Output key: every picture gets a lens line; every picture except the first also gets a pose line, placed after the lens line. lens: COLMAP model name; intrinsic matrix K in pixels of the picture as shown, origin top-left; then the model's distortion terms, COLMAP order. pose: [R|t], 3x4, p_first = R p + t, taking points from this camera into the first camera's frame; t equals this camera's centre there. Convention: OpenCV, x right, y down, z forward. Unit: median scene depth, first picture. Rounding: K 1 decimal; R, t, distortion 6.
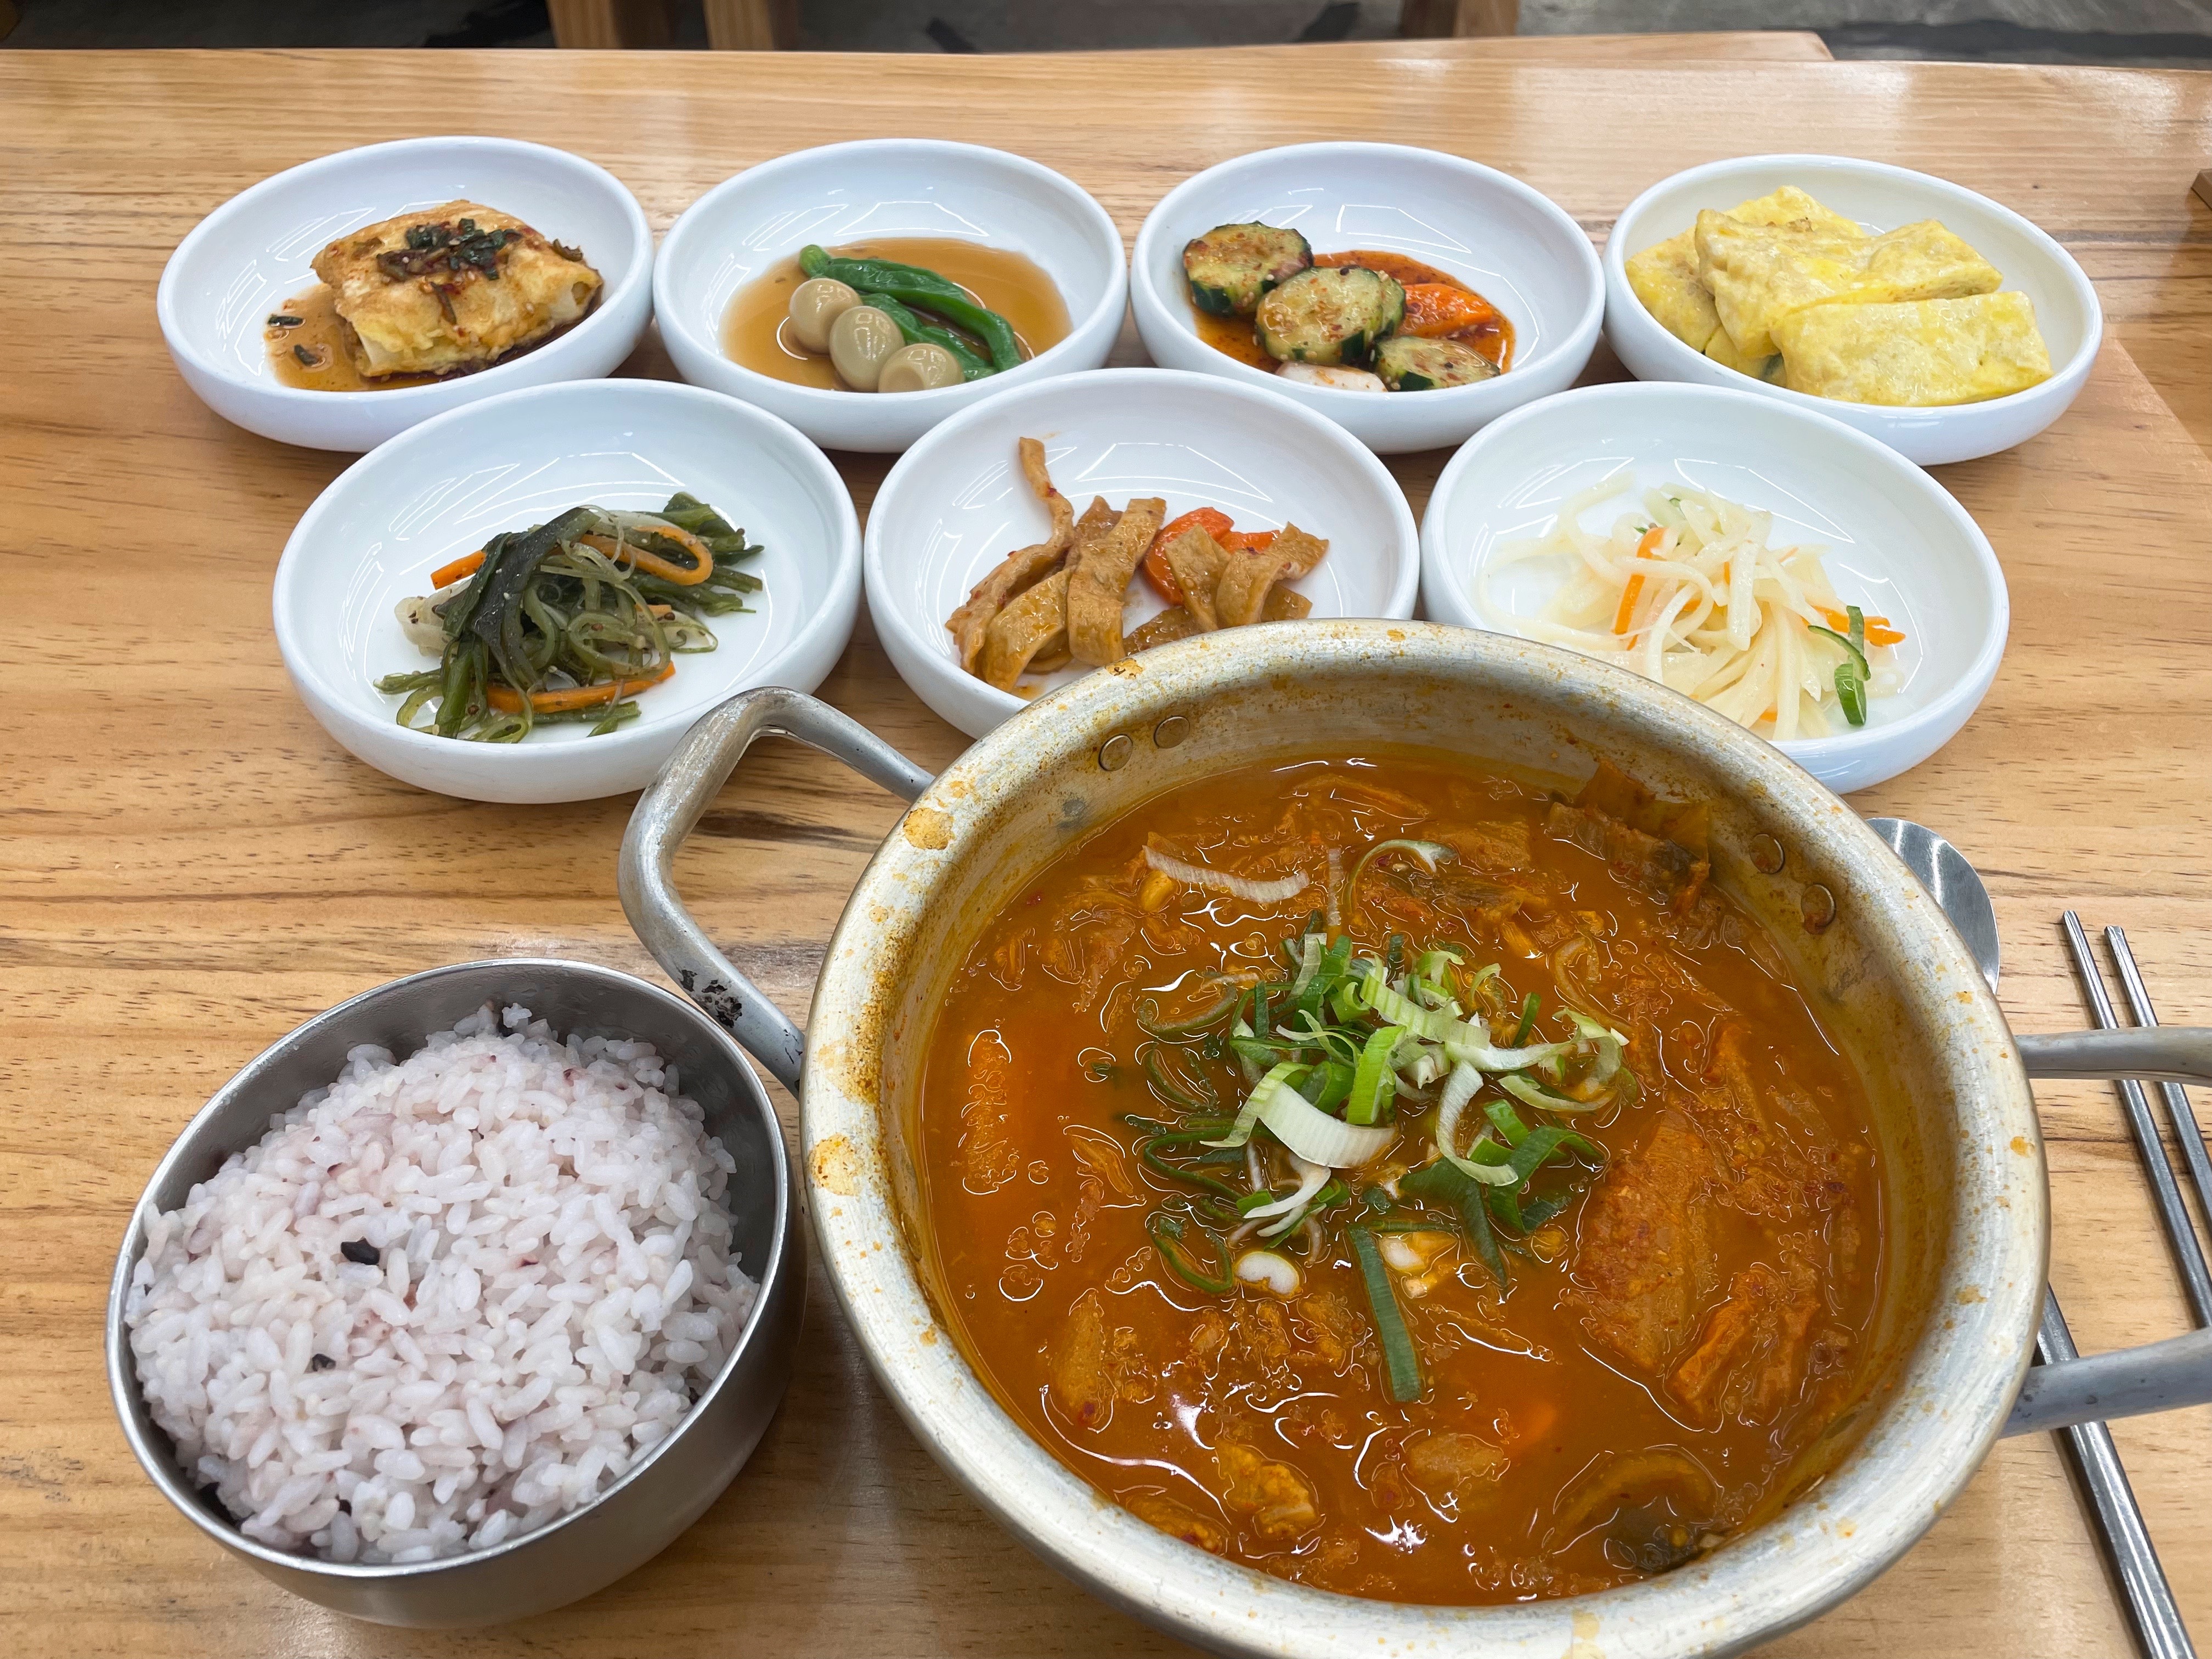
lens RADIAL K [[1910.5, 0, 1103.1], [0, 1910.5, 832.2], [0, 0, 1]] dist [0.053720, -0.031357]
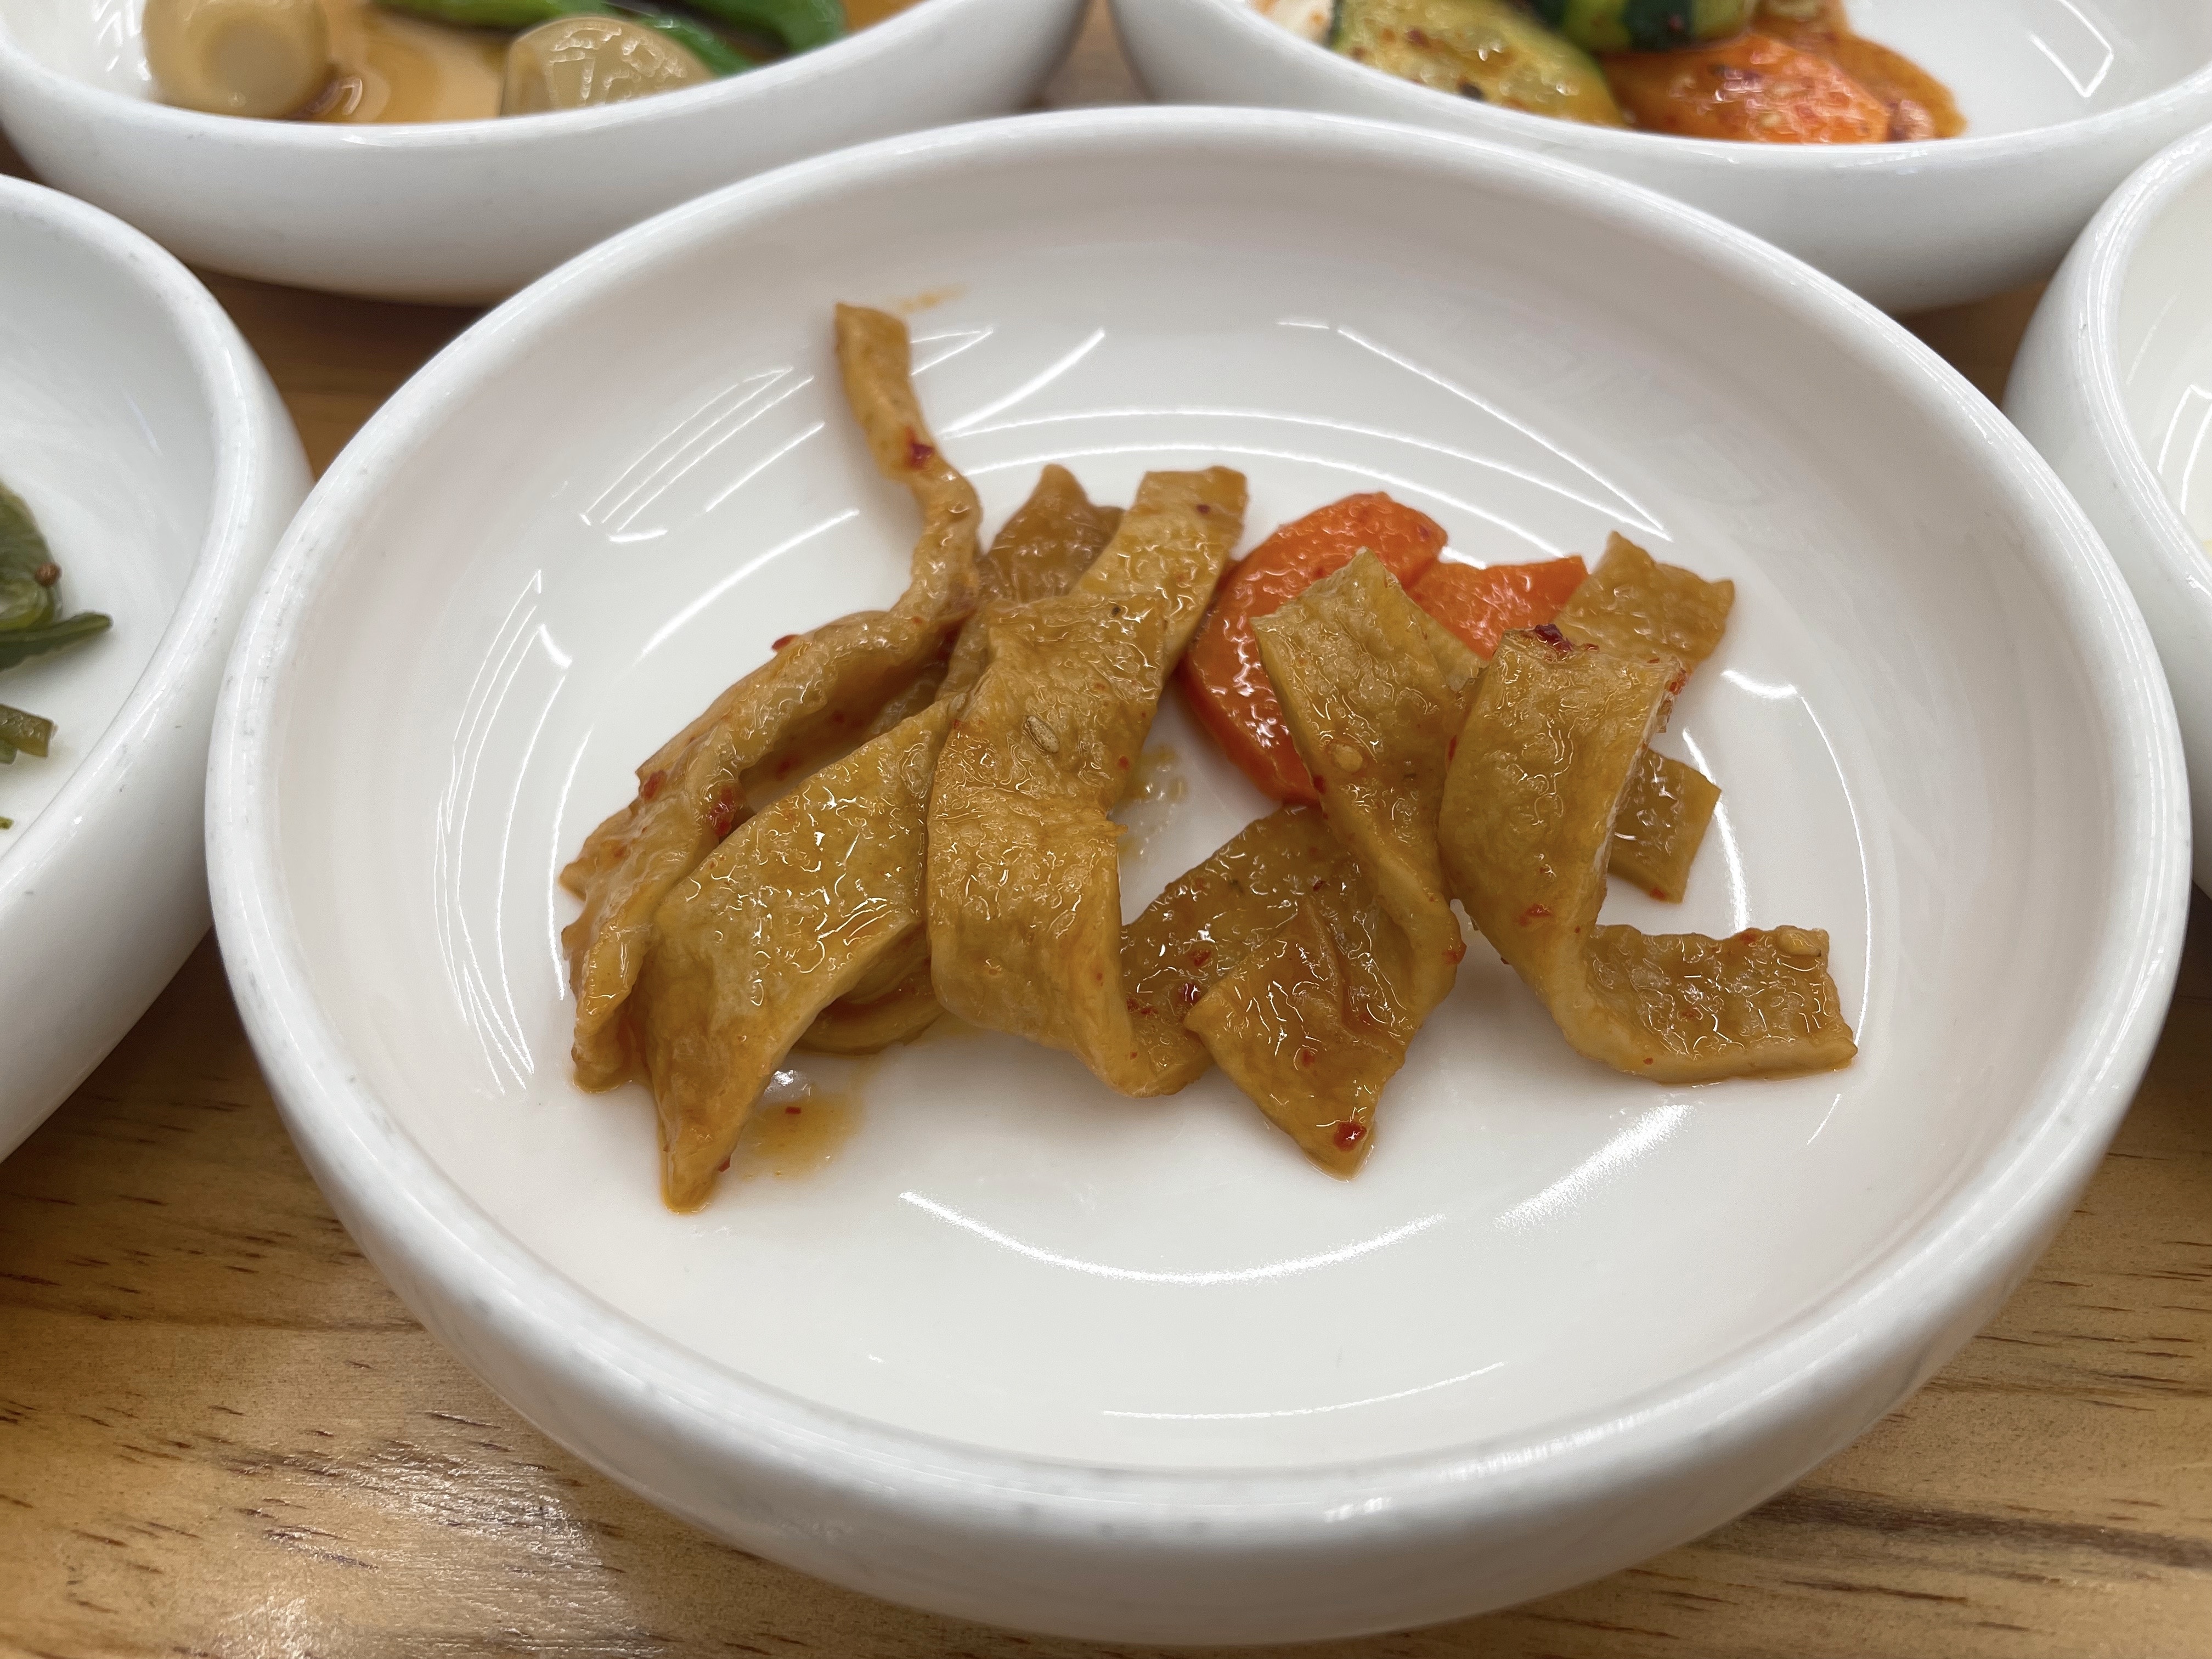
lens RADIAL K [[1910.5, 0, 1111.6], [0, 1910.5, 826.9], [0, 0, 1]] dist [0.053720, -0.031357]
pose [[0.999839, -0.011742, -0.013586, 0.012423], [0.011861, 0.999892, 0.008670, -0.116496], [0.013482, -0.008830, 0.999870, 0.673140]]
